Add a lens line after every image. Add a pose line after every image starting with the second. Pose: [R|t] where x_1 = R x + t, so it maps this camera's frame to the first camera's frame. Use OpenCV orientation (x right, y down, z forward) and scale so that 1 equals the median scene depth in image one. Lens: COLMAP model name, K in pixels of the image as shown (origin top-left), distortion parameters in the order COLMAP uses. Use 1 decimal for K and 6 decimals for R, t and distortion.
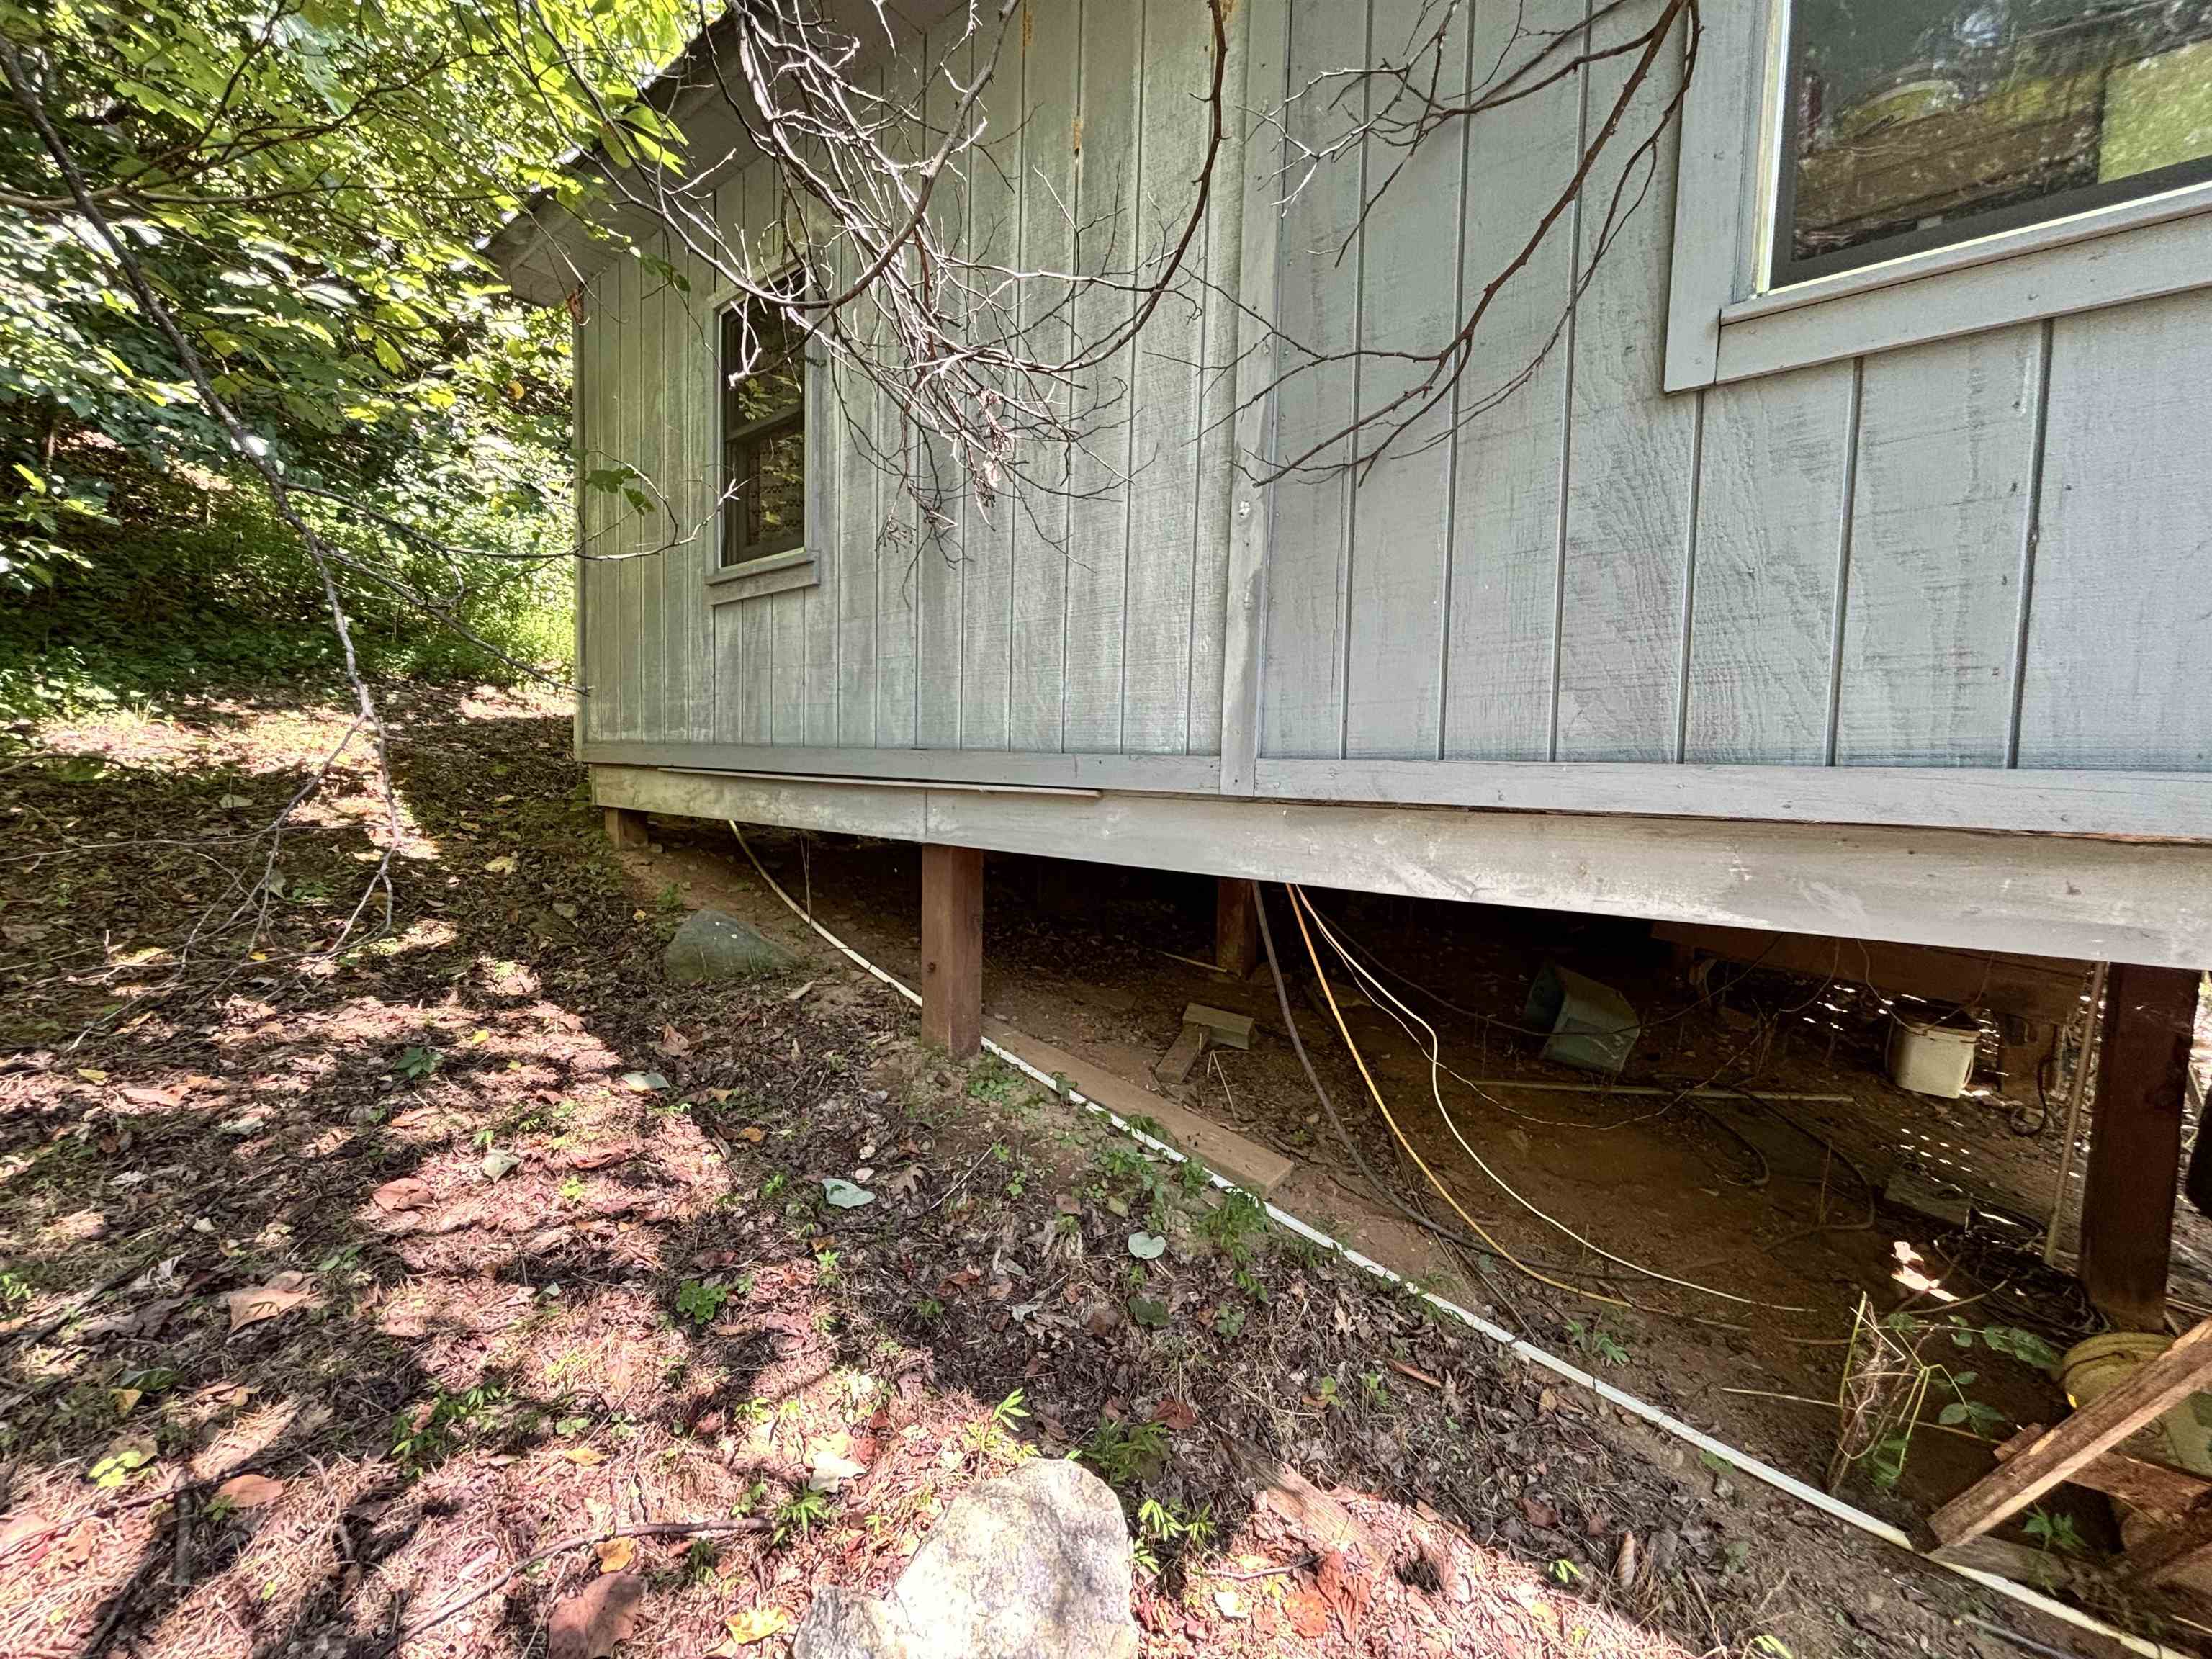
lens RADIAL K [[896.7, 0, 1105.8], [0, 896.7, 826.7], [0, 0, 1]] dist [-0.000796, 0.000243]
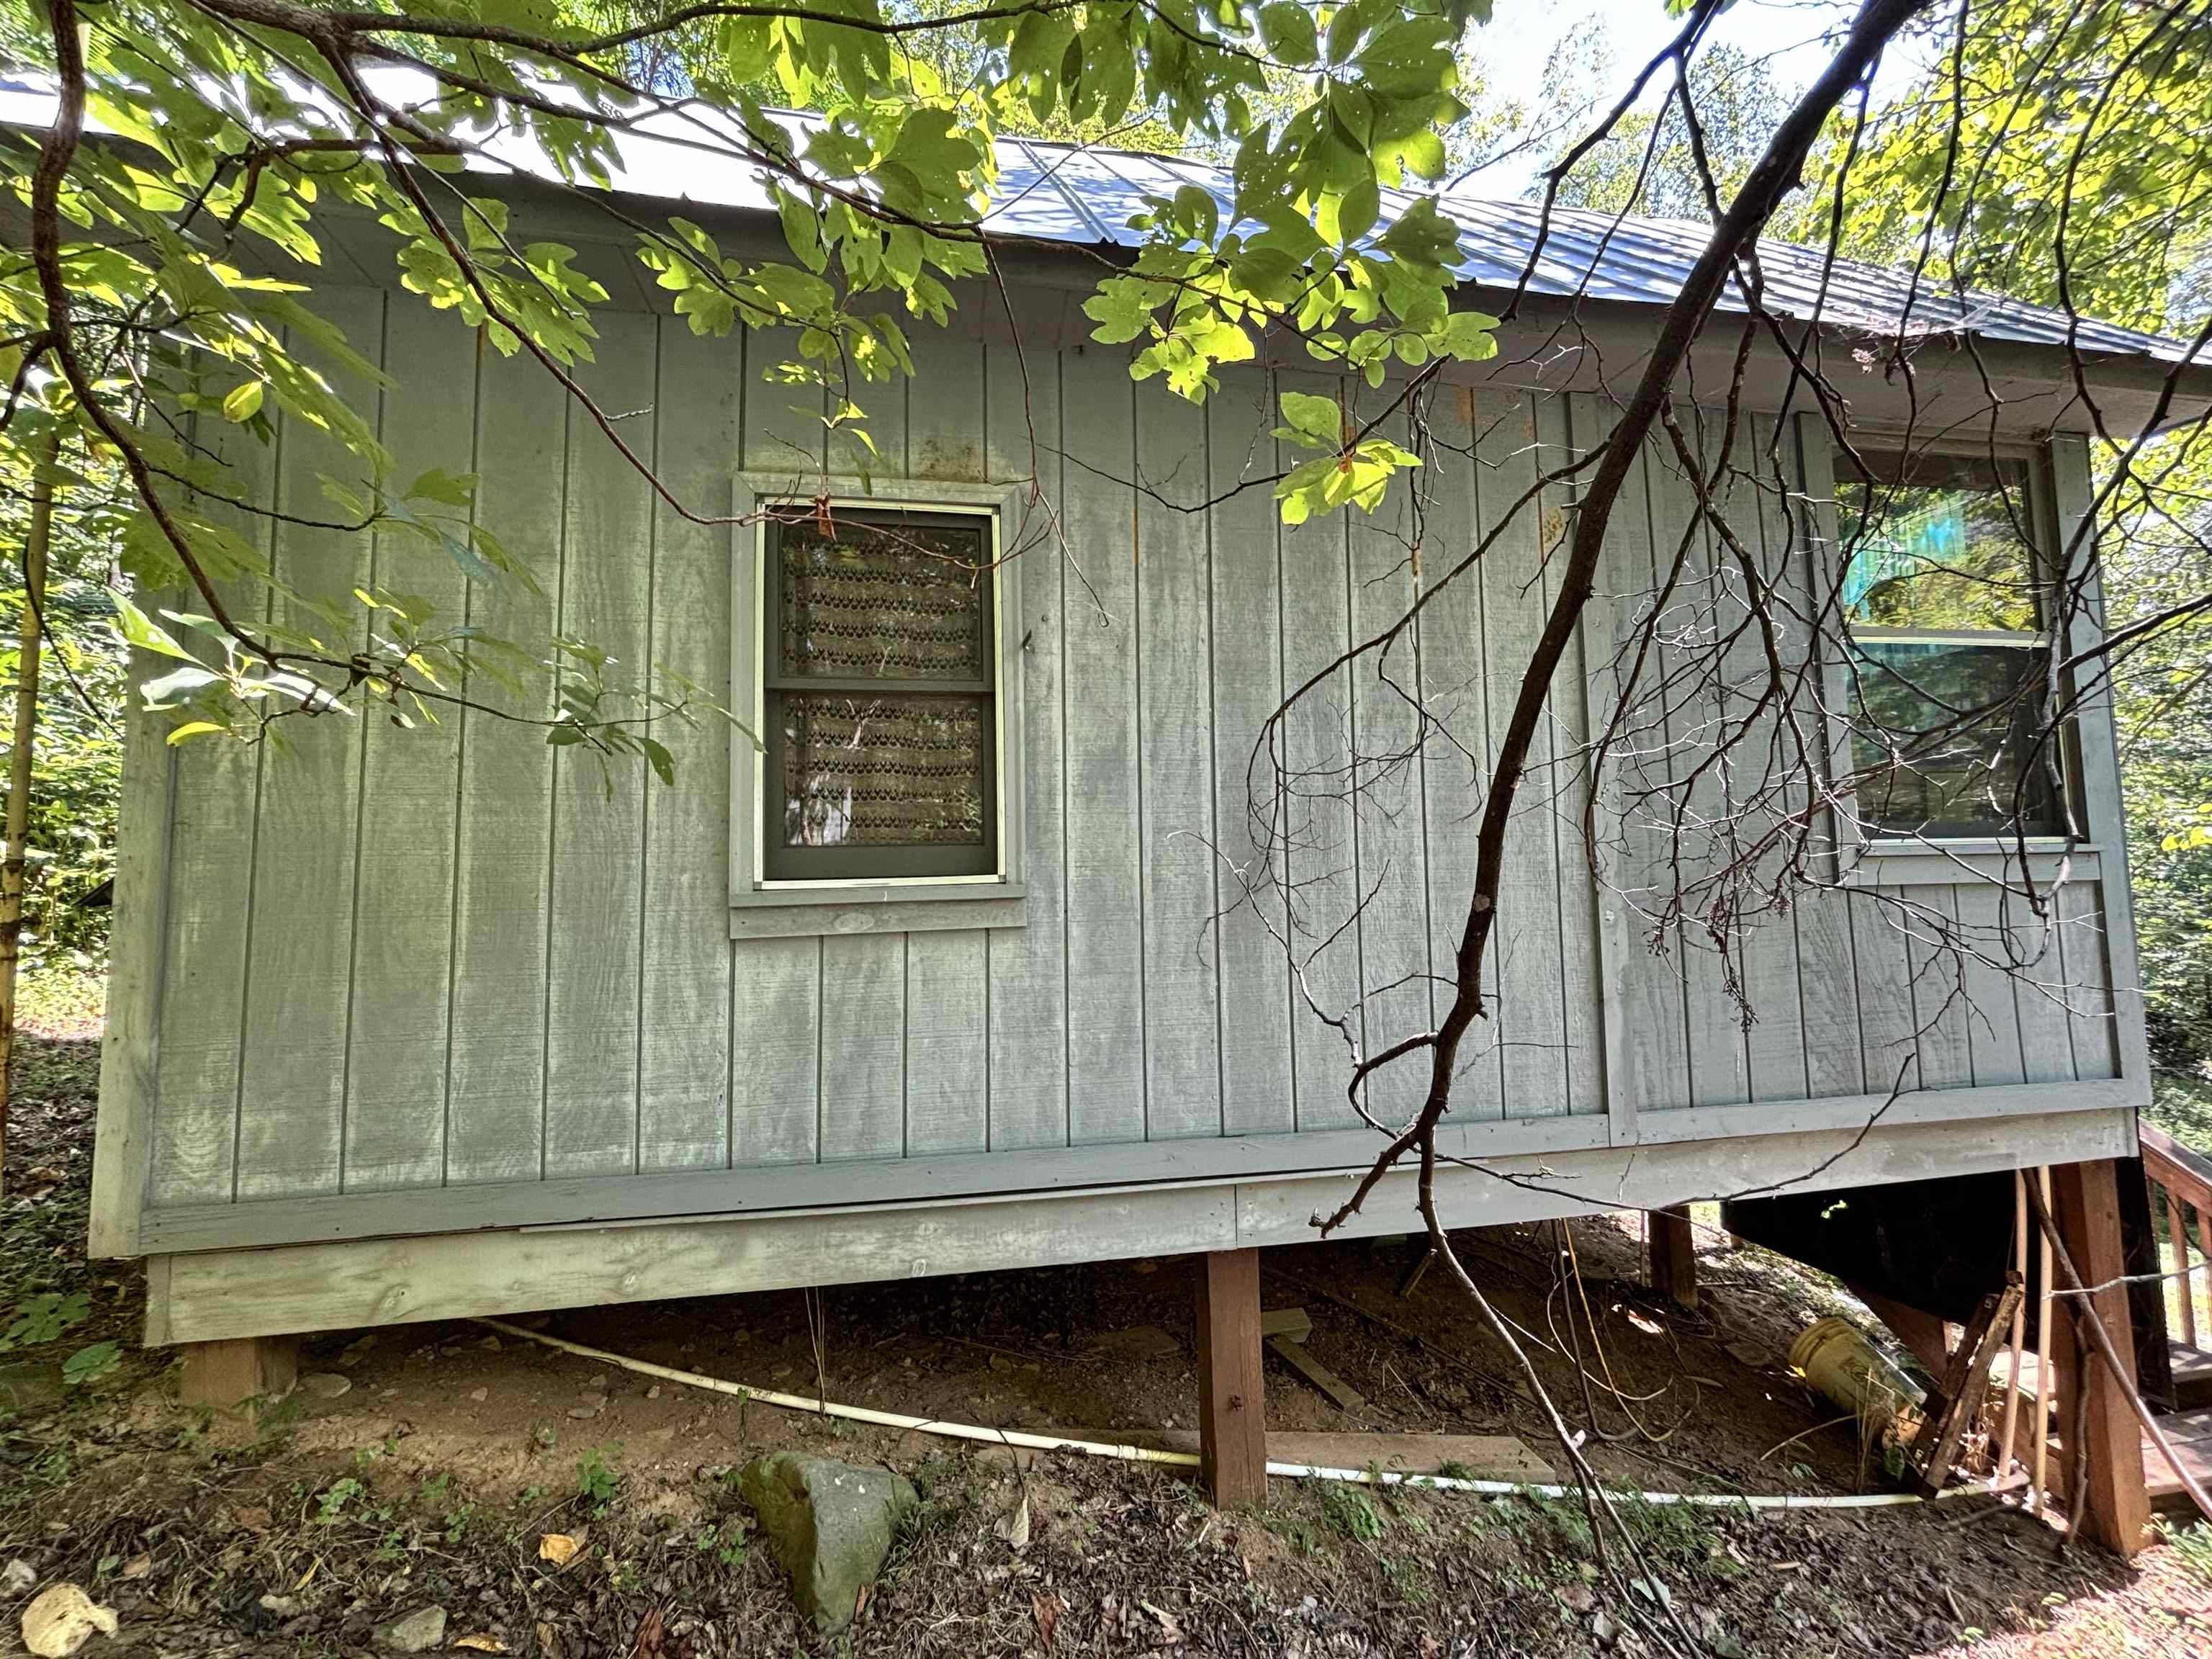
lens RADIAL K [[896.7, 0, 1106.1], [0, 896.7, 827.1], [0, 0, 1]] dist [-0.000796, 0.000243]
pose [[0.655996, 0.019609, 0.754510, -0.862935], [0.084625, 0.991448, -0.099343, -0.280555], [-0.750005, 0.129019, 0.648727, 0.473258]]
